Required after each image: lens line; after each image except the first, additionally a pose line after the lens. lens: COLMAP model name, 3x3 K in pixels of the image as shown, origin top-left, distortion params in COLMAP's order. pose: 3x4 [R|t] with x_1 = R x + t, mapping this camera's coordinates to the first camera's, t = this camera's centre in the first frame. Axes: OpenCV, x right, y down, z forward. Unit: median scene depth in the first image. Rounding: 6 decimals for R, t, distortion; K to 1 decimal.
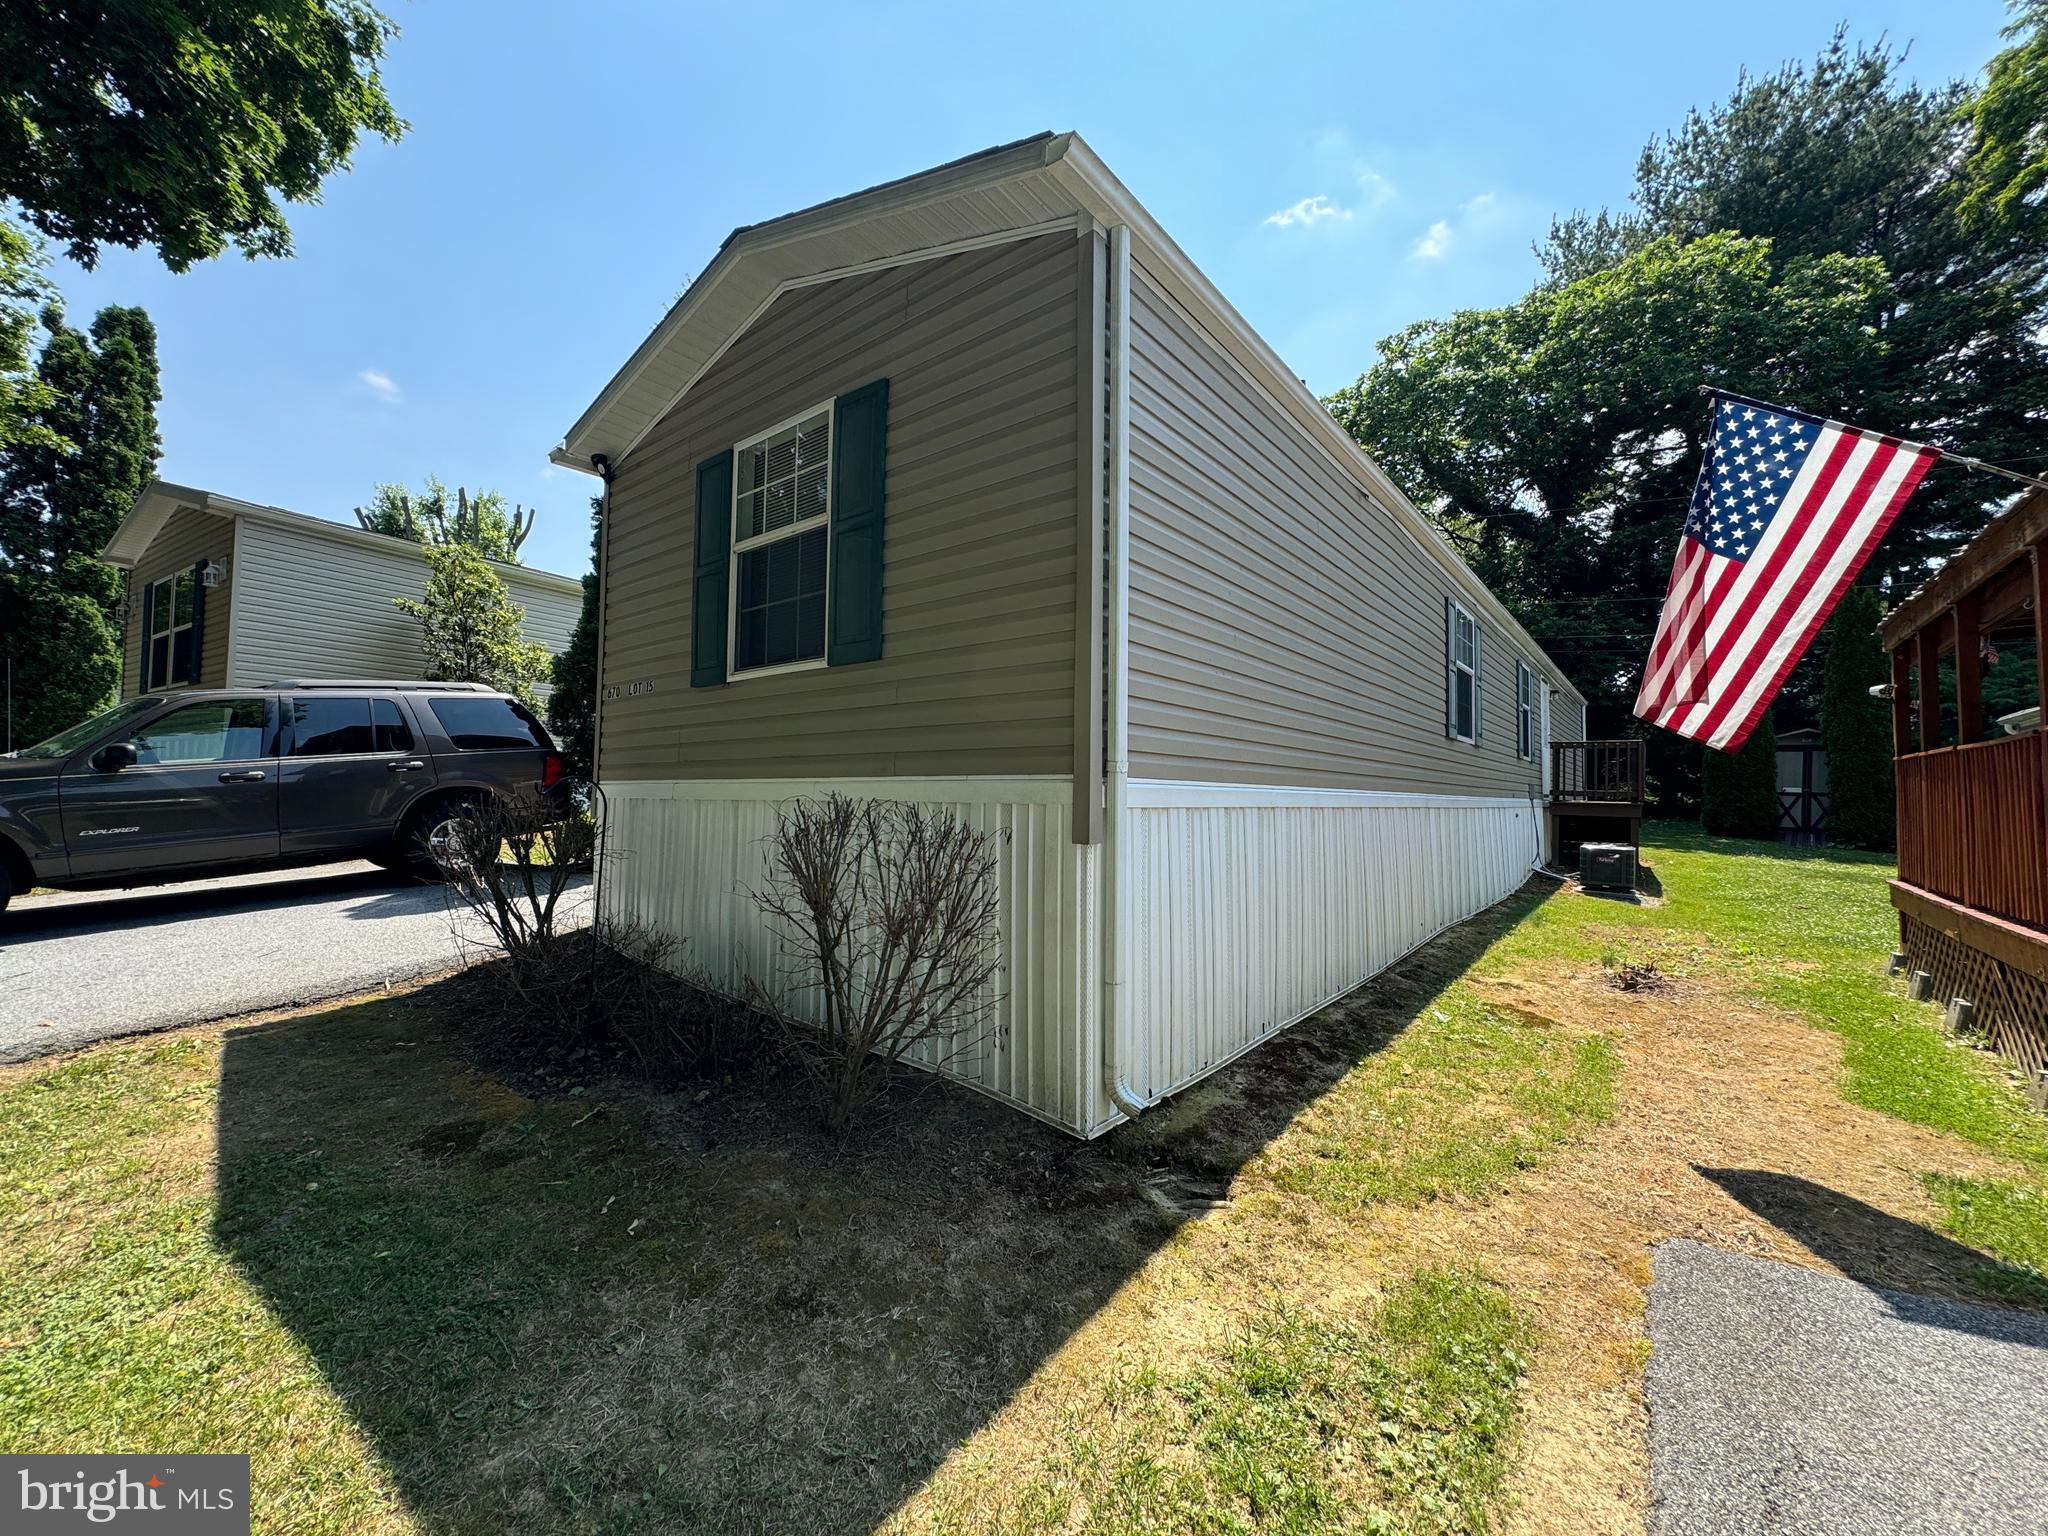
lens RADIAL K [[816.4, 0, 1019.7], [0, 816.4, 765.7], [0, 0, 1]] dist [-0.002732, -0.000207]
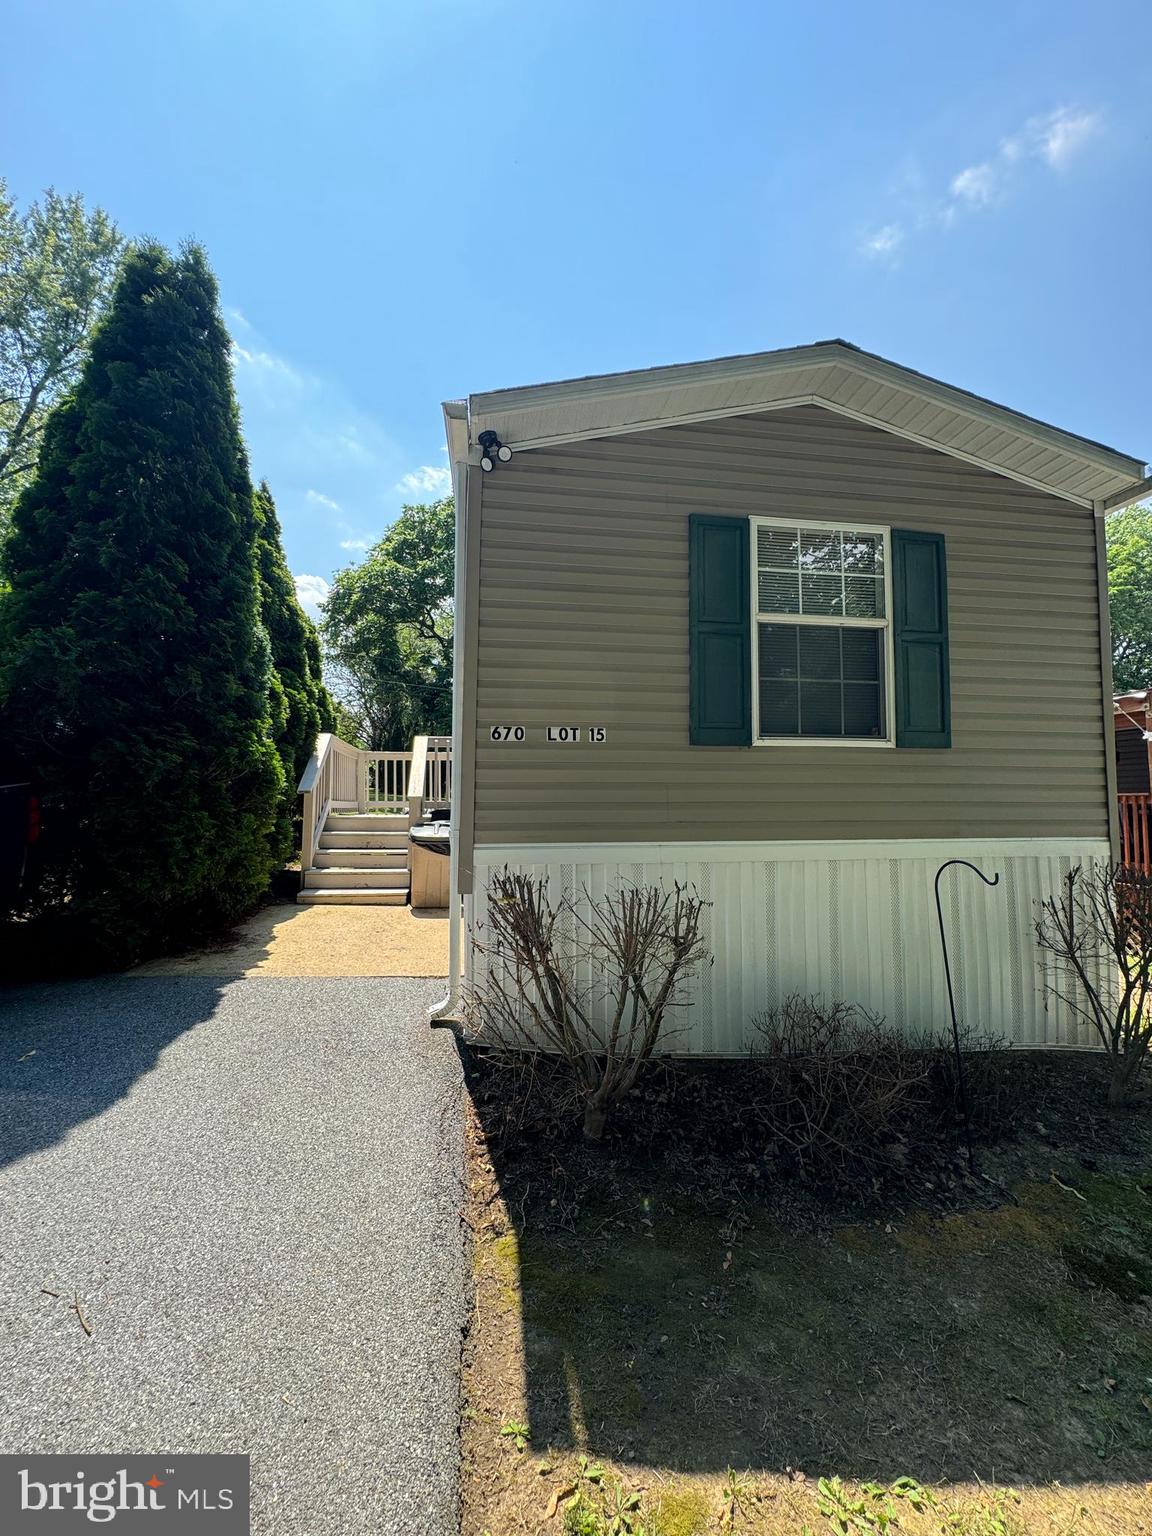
lens RADIAL K [[598.8, 0, 575.1], [0, 598.8, 764.4], [0, 0, 1]] dist [-0.001030, 0.000099]
pose [[0.672369, 0.032189, 0.739516, -0.375852], [-0.025804, 0.999466, -0.020043, -0.020349], [-0.739766, -0.005606, 0.672841, 0.232625]]
